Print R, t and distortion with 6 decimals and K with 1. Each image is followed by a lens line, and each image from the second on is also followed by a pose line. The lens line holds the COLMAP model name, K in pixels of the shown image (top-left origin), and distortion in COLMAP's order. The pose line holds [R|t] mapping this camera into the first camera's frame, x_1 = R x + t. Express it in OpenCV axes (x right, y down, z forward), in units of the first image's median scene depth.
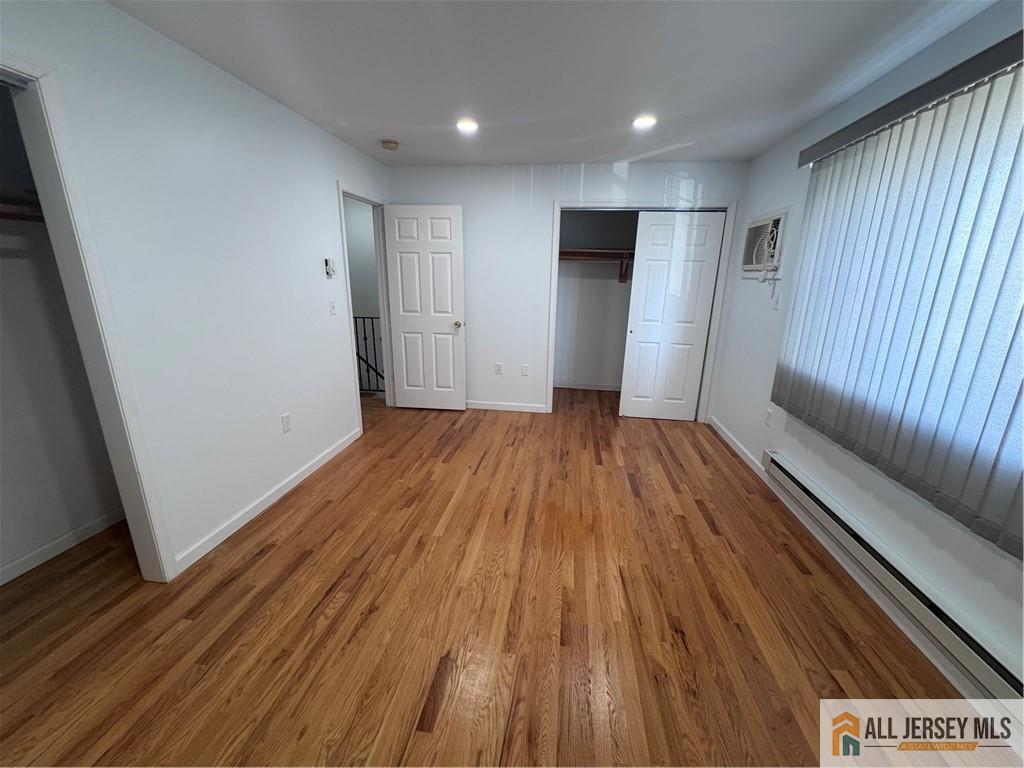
lens RADIAL K [[409.1, 0, 514.5], [0, 409.1, 384.0], [0, 0, 1]] dist [-0.002251, -0.000272]
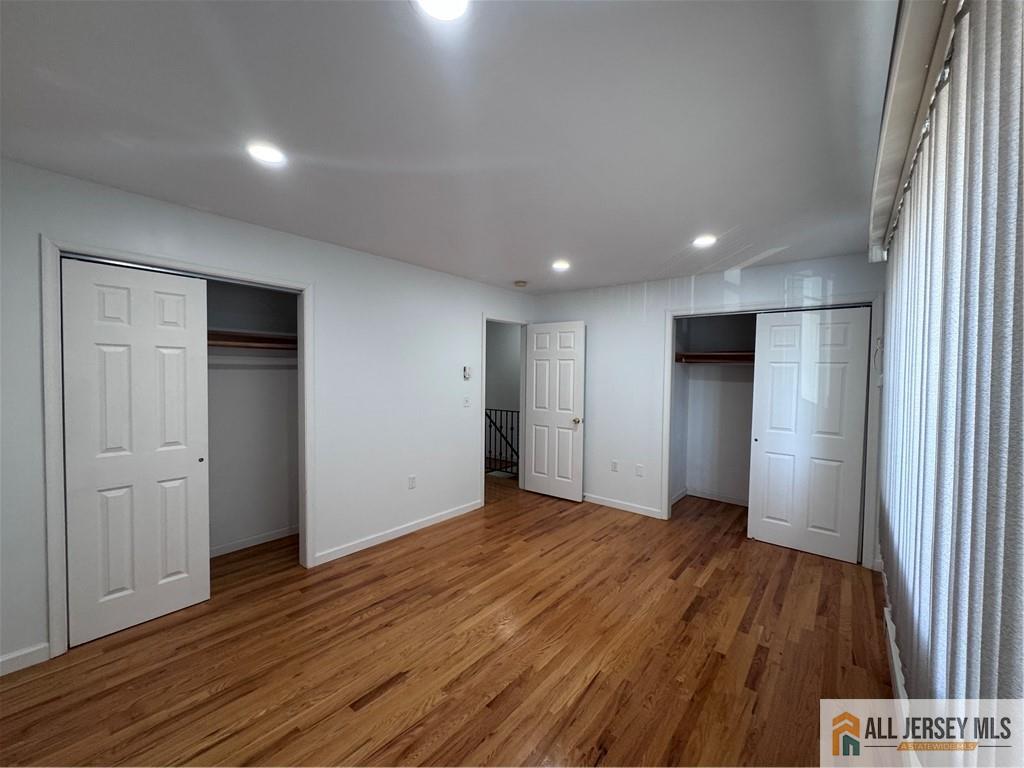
lens RADIAL K [[409.1, 0, 514.5], [0, 409.1, 384.0], [0, 0, 1]] dist [-0.002251, -0.000272]
pose [[0.853847, 0.009451, -0.520438, 0.374057], [-0.134160, 0.970051, -0.202490, 0.006592], [0.502938, 0.242718, 0.829543, -0.041374]]
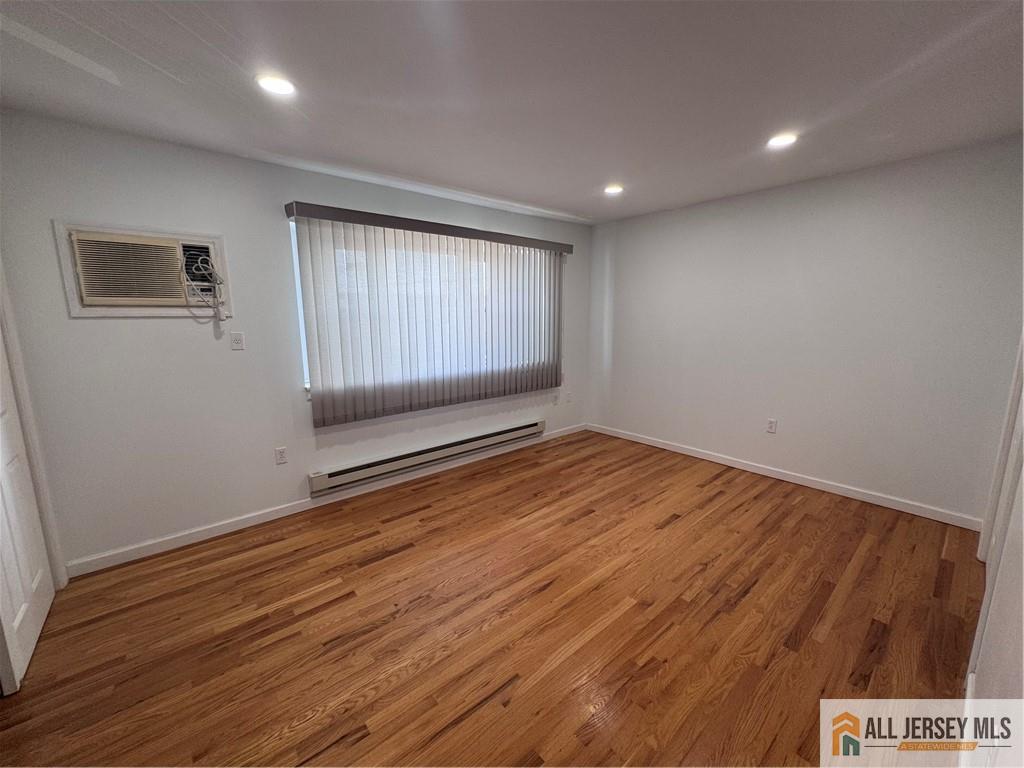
lens RADIAL K [[408.2, 0, 512.0], [0, 408.2, 384.0], [0, 0, 1]] dist [0.000847, -0.000028]
pose [[-0.745629, -0.120908, 0.655300, -0.373243], [0.167706, 0.917698, 0.360146, -0.306611], [-0.644912, 0.378433, -0.663986, 1.132356]]
